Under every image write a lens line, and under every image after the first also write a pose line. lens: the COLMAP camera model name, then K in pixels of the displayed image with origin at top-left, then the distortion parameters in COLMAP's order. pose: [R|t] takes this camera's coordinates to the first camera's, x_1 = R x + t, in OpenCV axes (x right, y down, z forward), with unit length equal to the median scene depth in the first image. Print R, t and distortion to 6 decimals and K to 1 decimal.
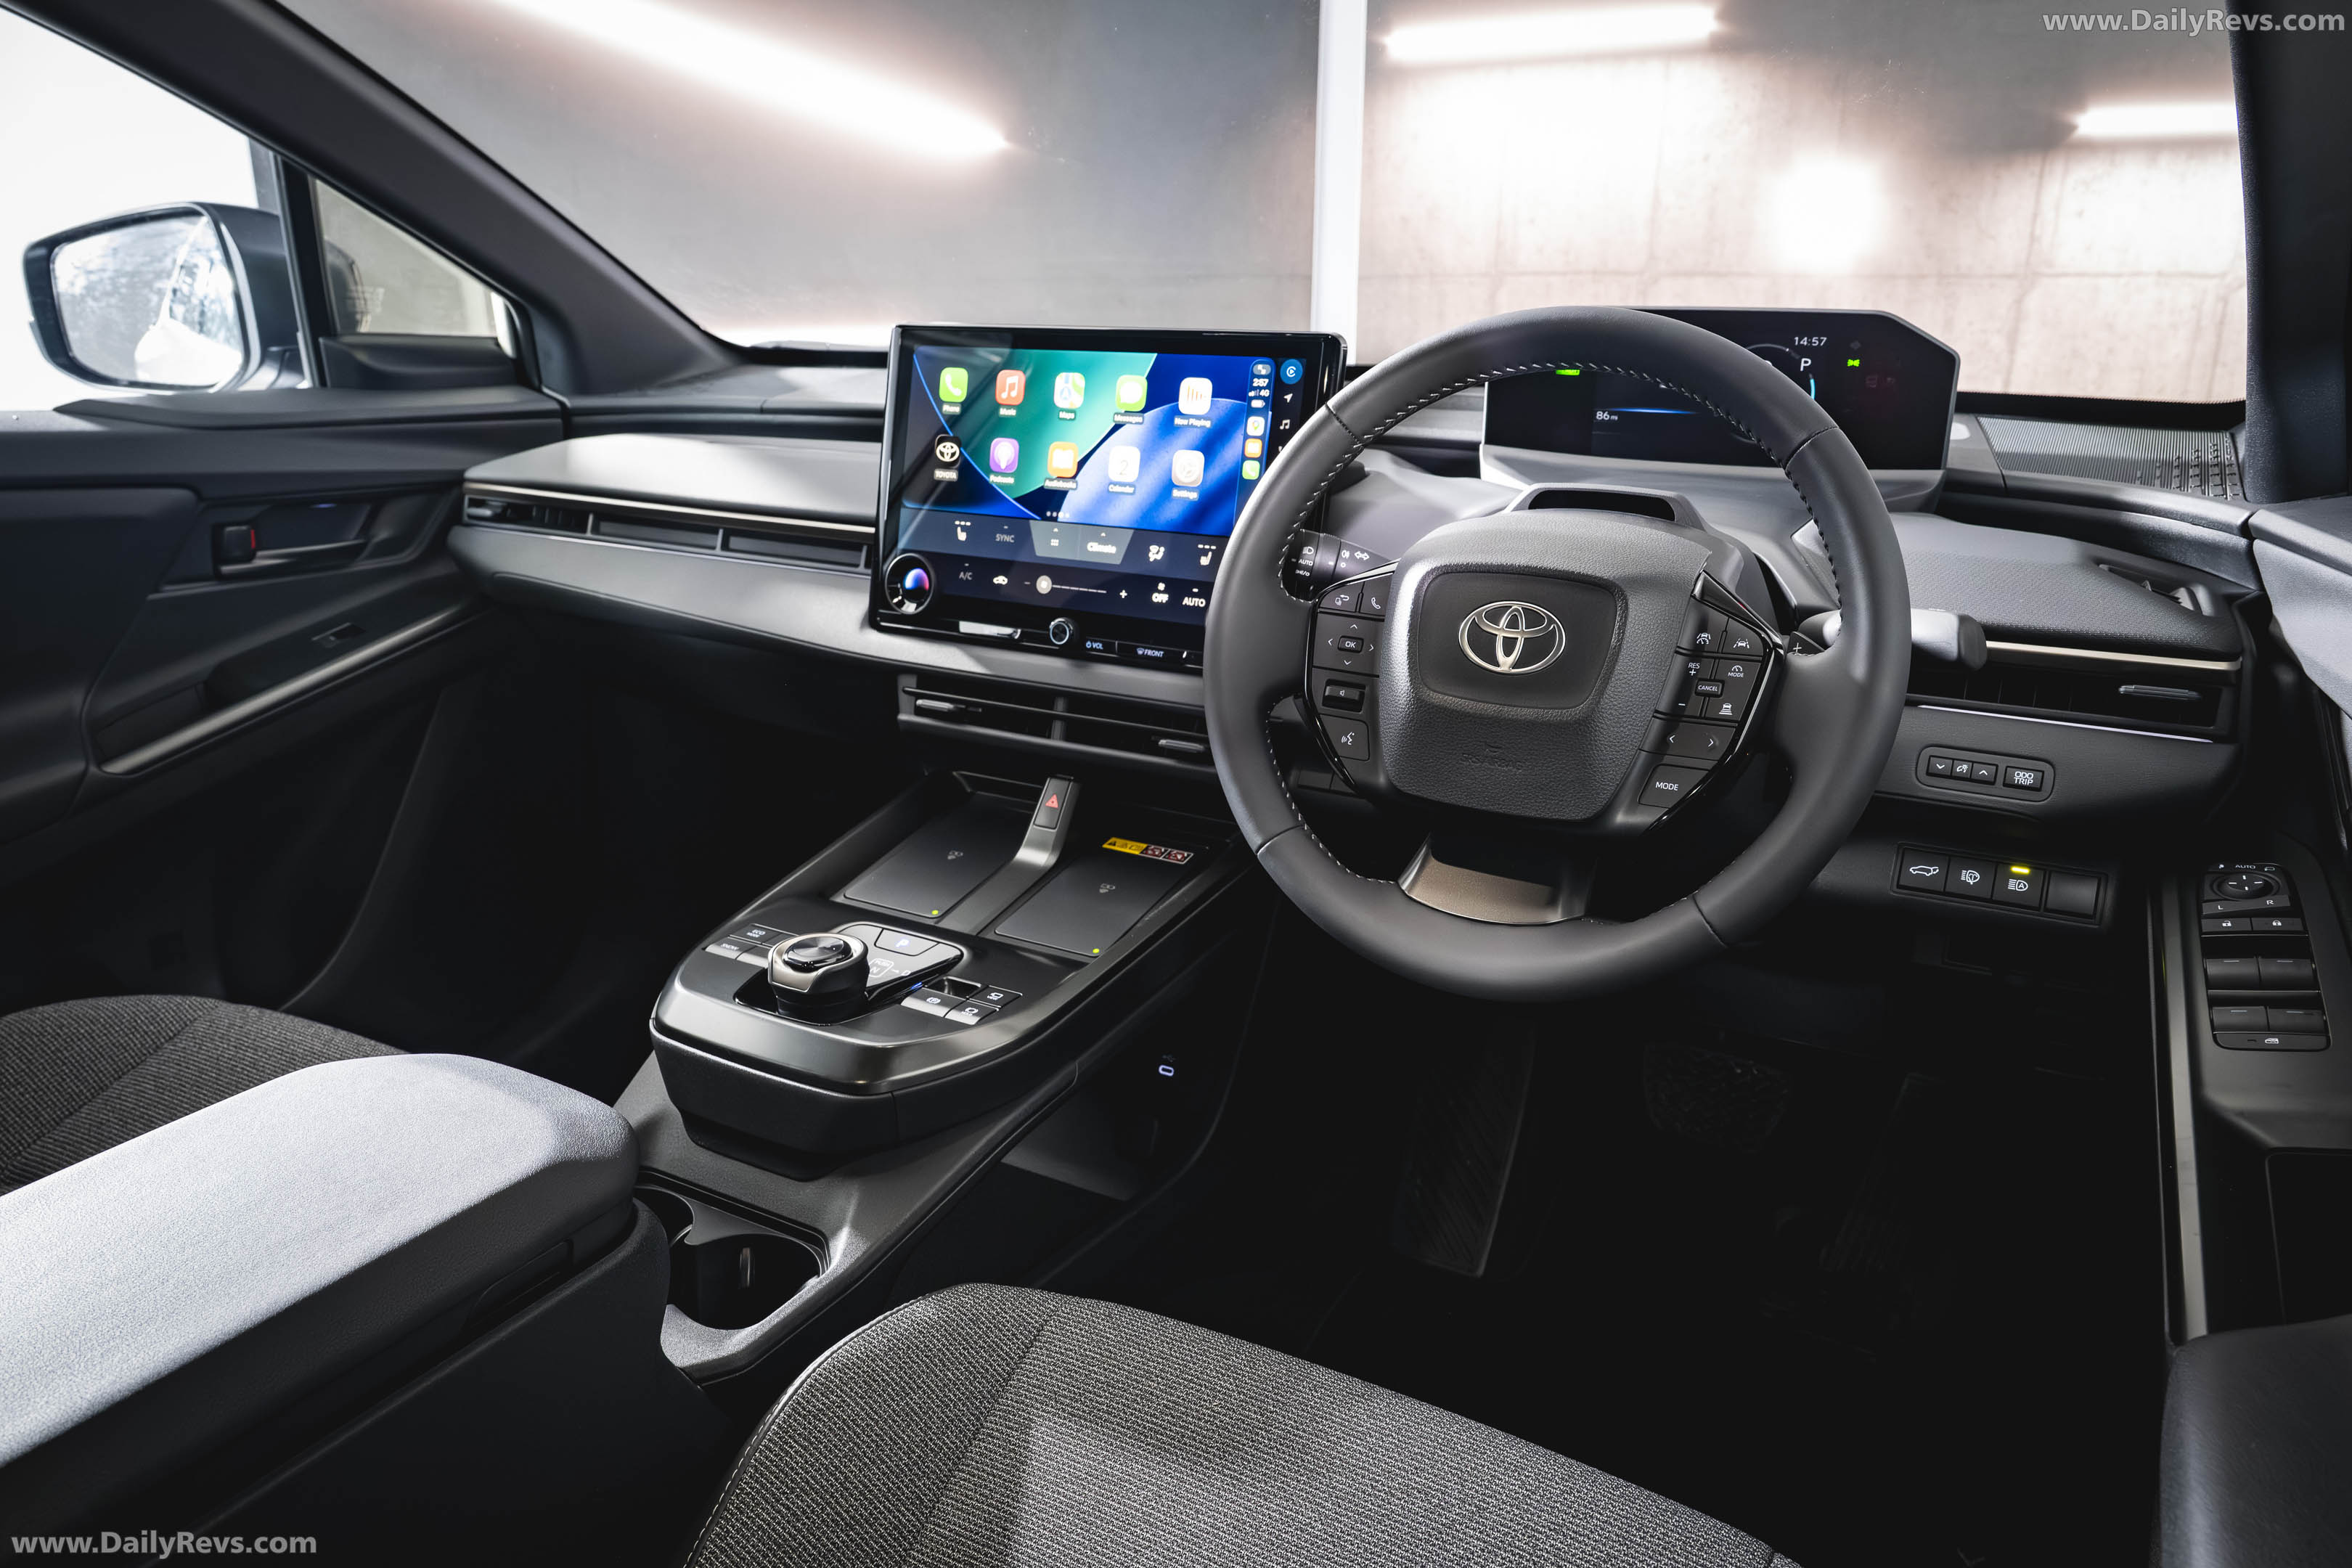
lens RADIAL K [[1640.7, 0, 1134.5], [0, 1640.7, 756.6], [0, 0, 1]] dist [-0.001000, 0.000496]
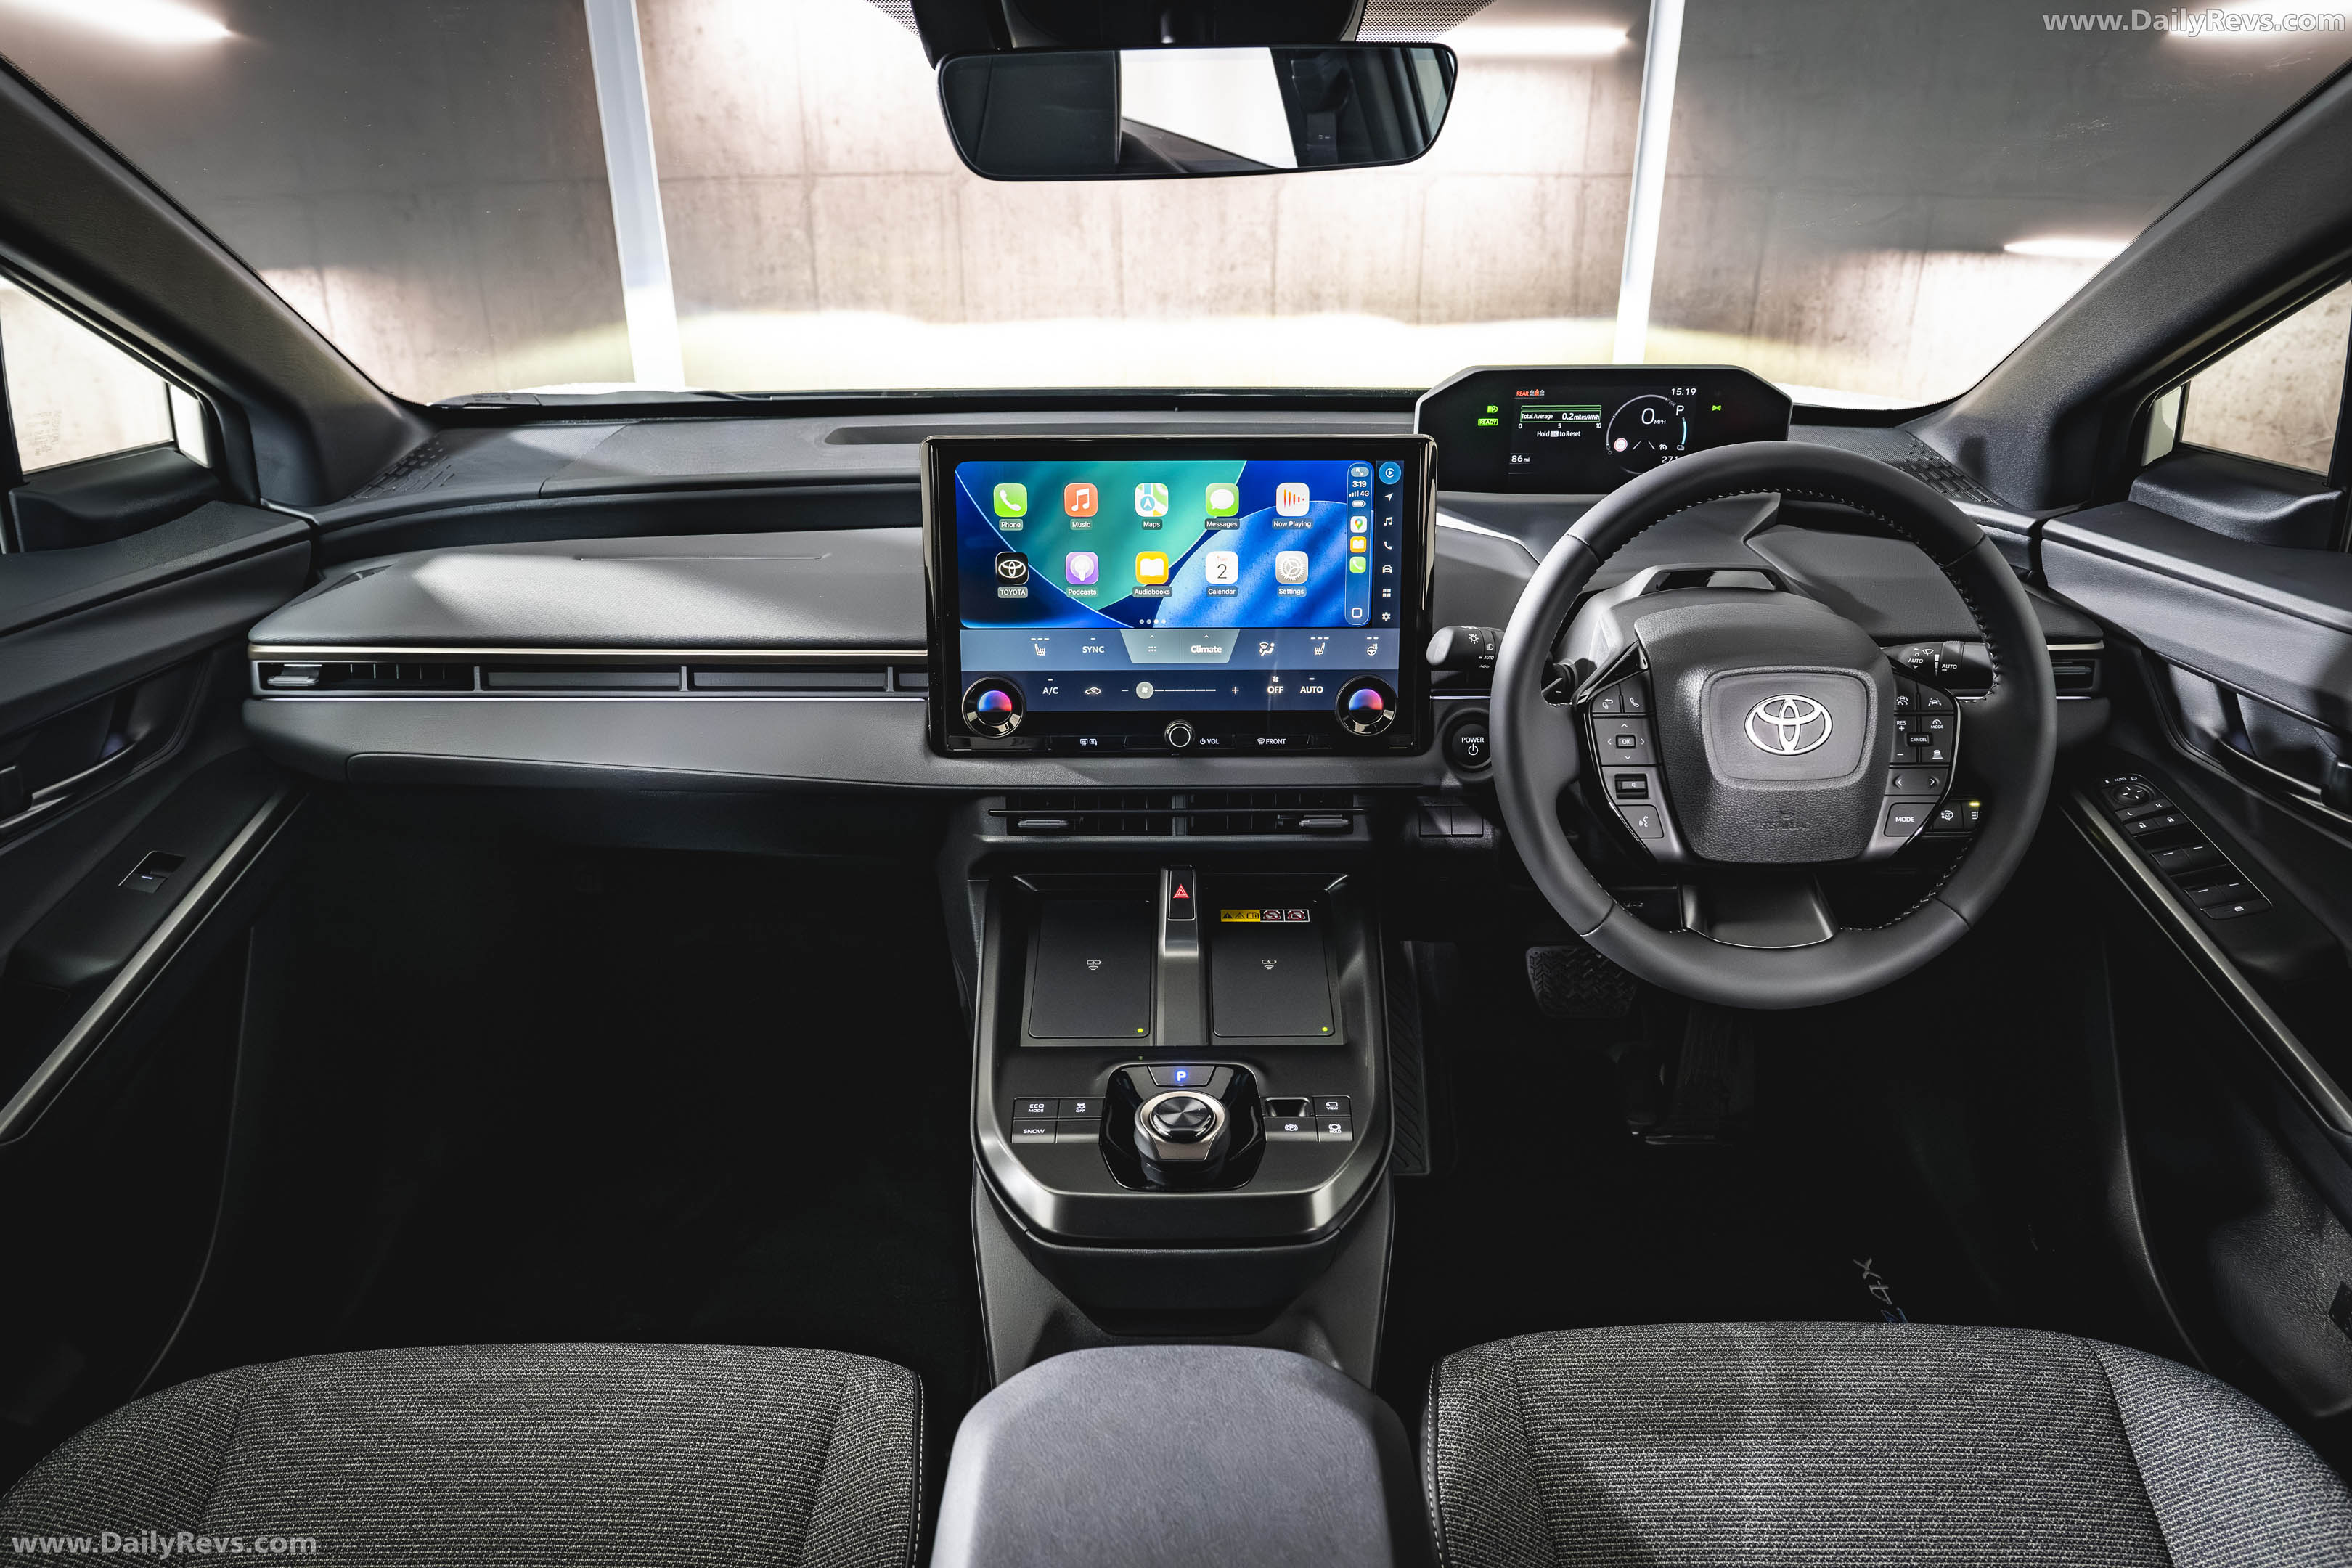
lens RADIAL K [[1570.3, 0, 1176.0], [0, 1570.3, 784.0], [0, 0, 1]] dist [-0.004413, 0.002489]
pose [[0.857849, -0.206513, 0.470582, -0.530614], [0.150390, 0.976499, 0.154377, -0.203410], [-0.491404, -0.061661, 0.868746, 0.140785]]
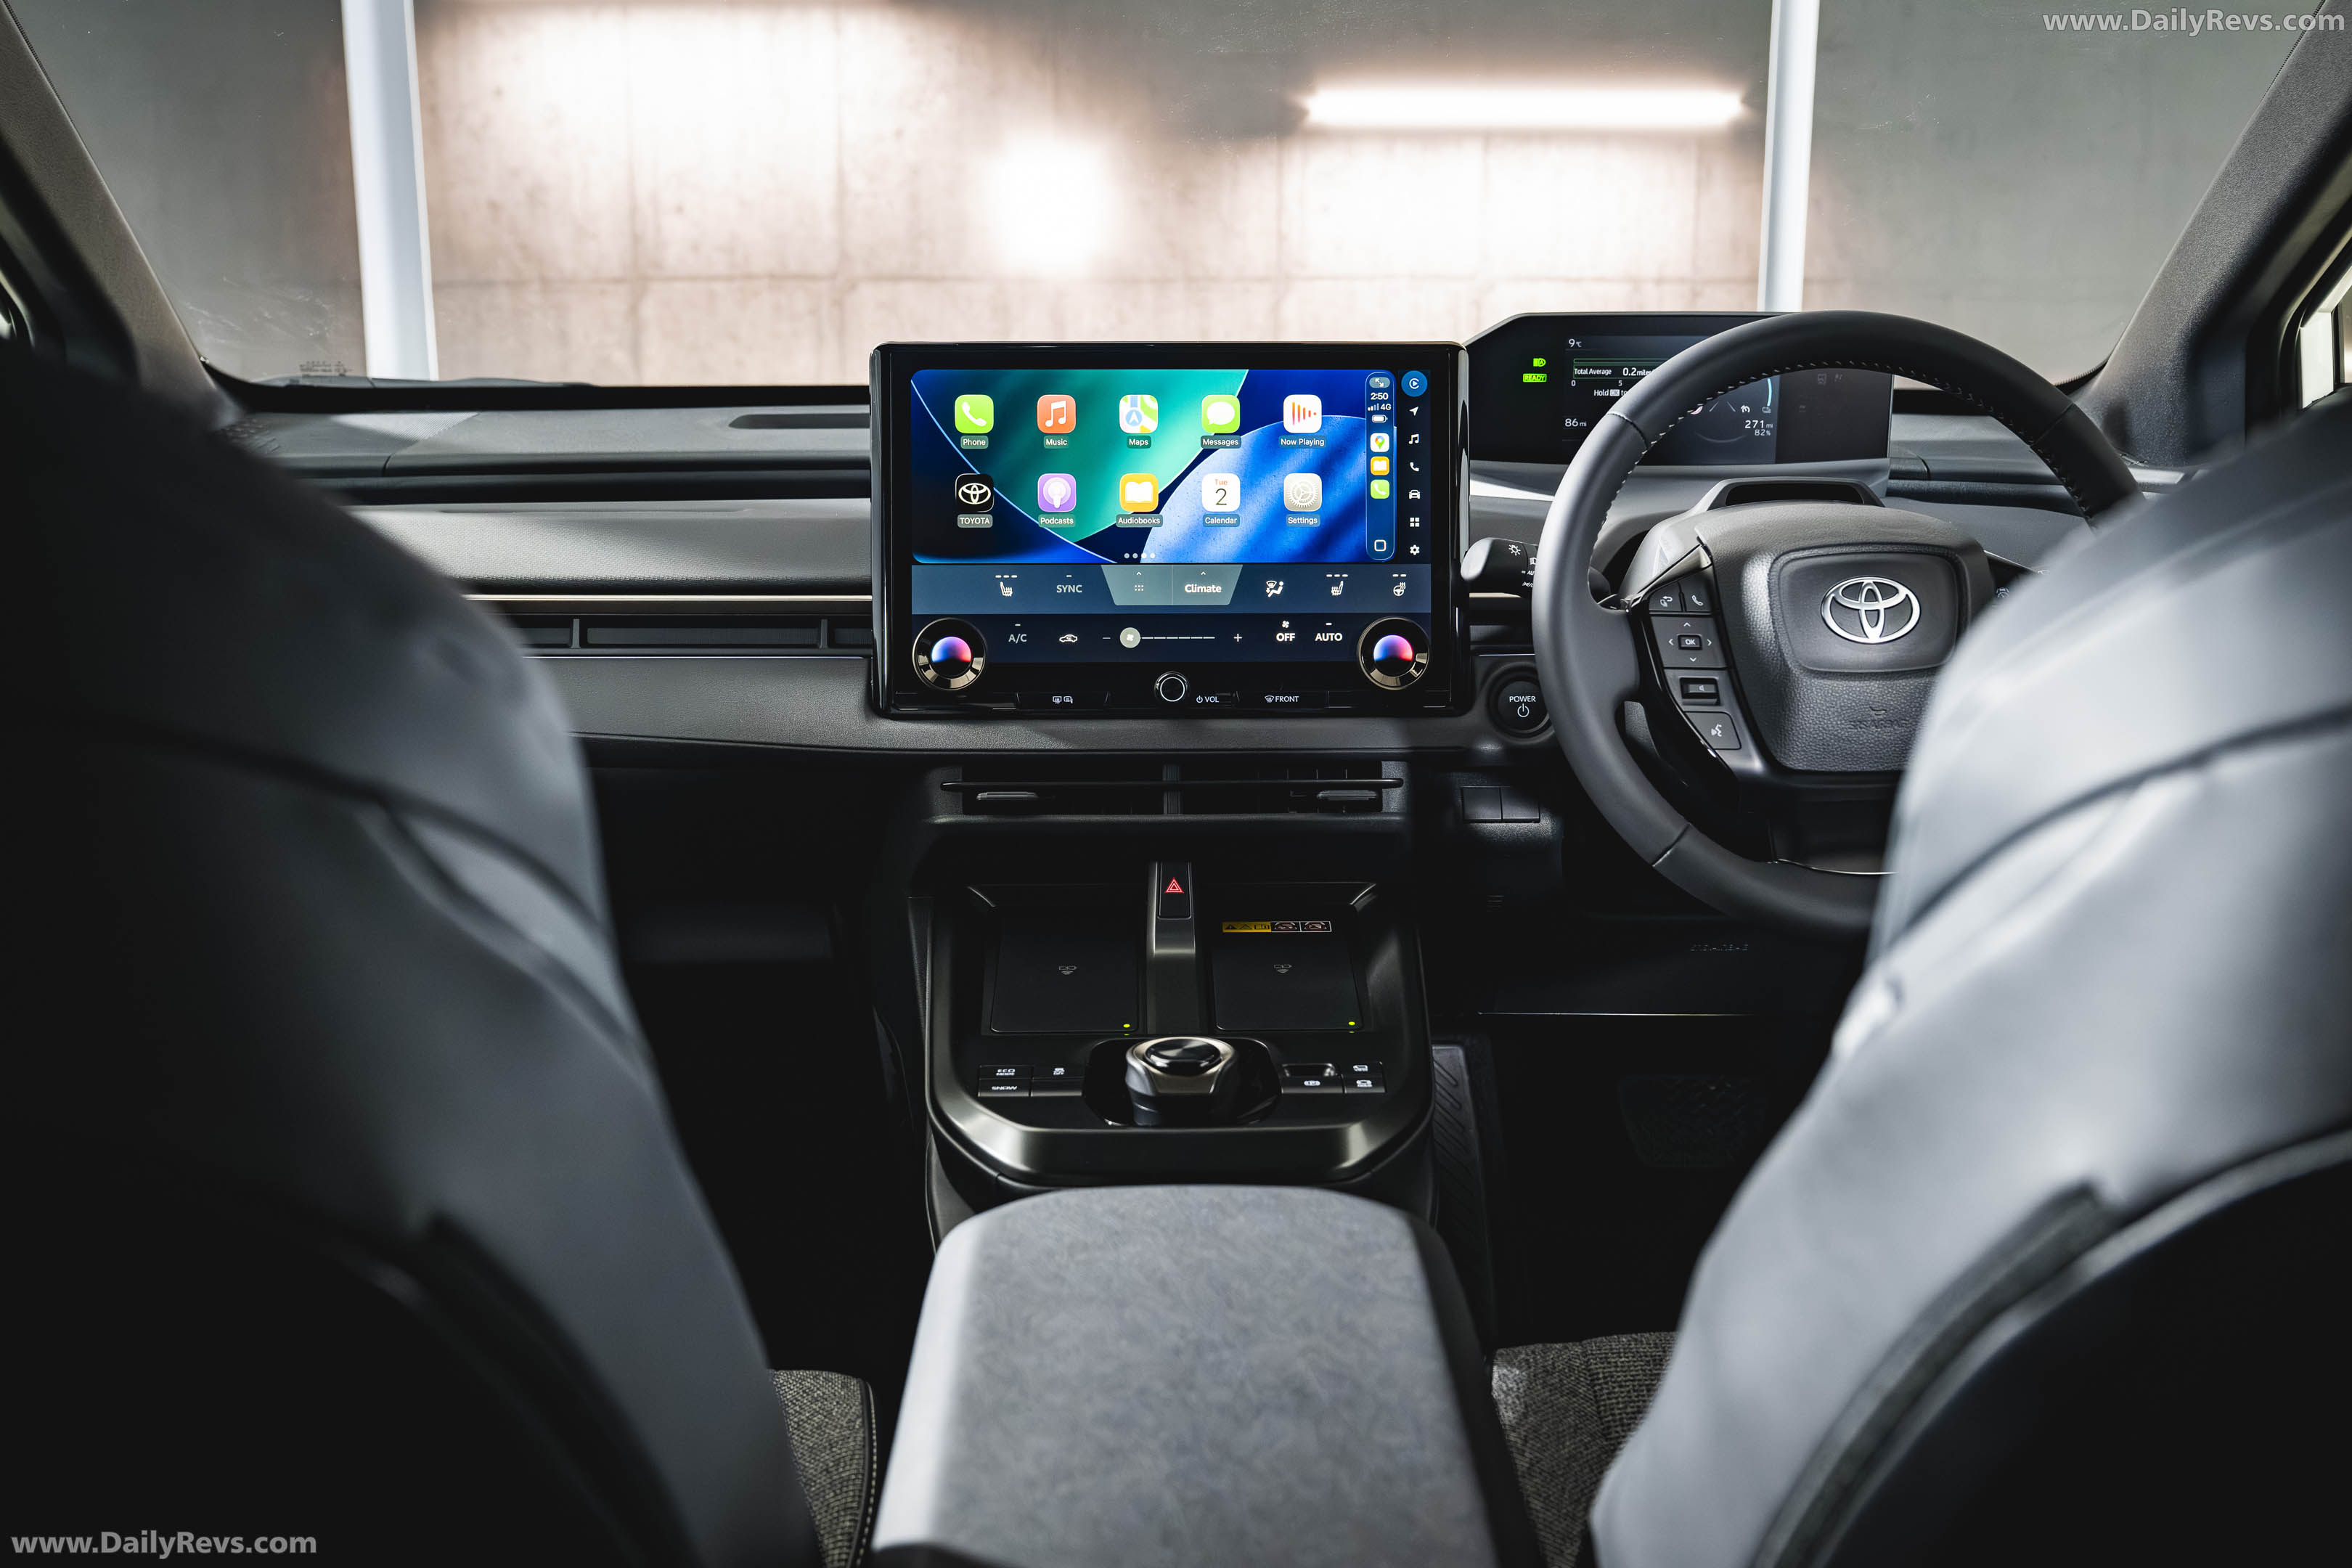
lens RADIAL K [[2402.5, 0, 1176.0], [0, 2402.5, 784.0], [0, 0, 1]] dist [0.000531, -0.005948]
pose [[0.848269, -0.112847, 0.517403, -0.720590], [0.153000, 0.987590, -0.035445, 0.019845], [-0.506983, 0.109229, 0.855007, -0.082887]]
